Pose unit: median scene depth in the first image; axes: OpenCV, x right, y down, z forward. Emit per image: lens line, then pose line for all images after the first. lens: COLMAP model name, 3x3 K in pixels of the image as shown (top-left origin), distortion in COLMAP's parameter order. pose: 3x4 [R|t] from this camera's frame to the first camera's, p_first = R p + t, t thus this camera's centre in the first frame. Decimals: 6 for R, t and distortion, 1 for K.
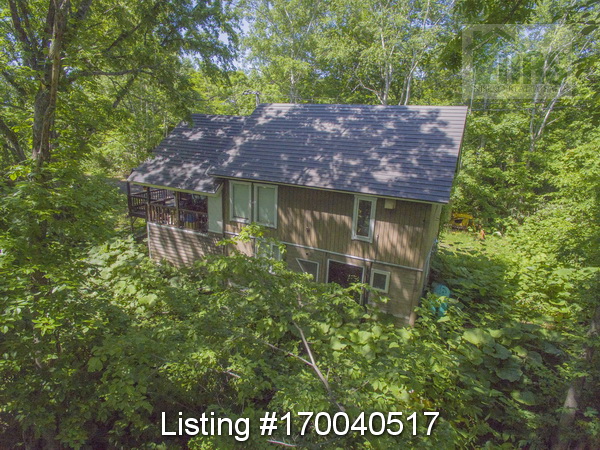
lens RADIAL K [[350.6, 0, 300.0], [0, 350.6, 214.3], [0, 0, 1]] dist [0.001444, -0.000679]
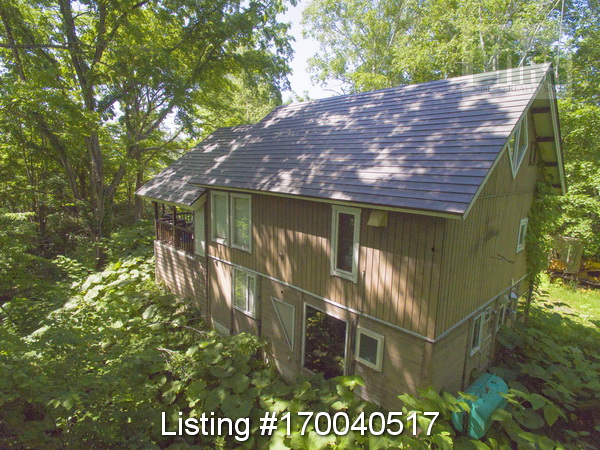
lens RADIAL K [[350.6, 0, 300.0], [0, 350.6, 214.3], [0, 0, 1]] dist [0.001444, -0.000679]
pose [[0.930872, 0.025324, -0.364466, 0.325099], [-0.069683, 0.991588, -0.109078, 0.035307], [0.358637, 0.126935, 0.924806, 0.368234]]
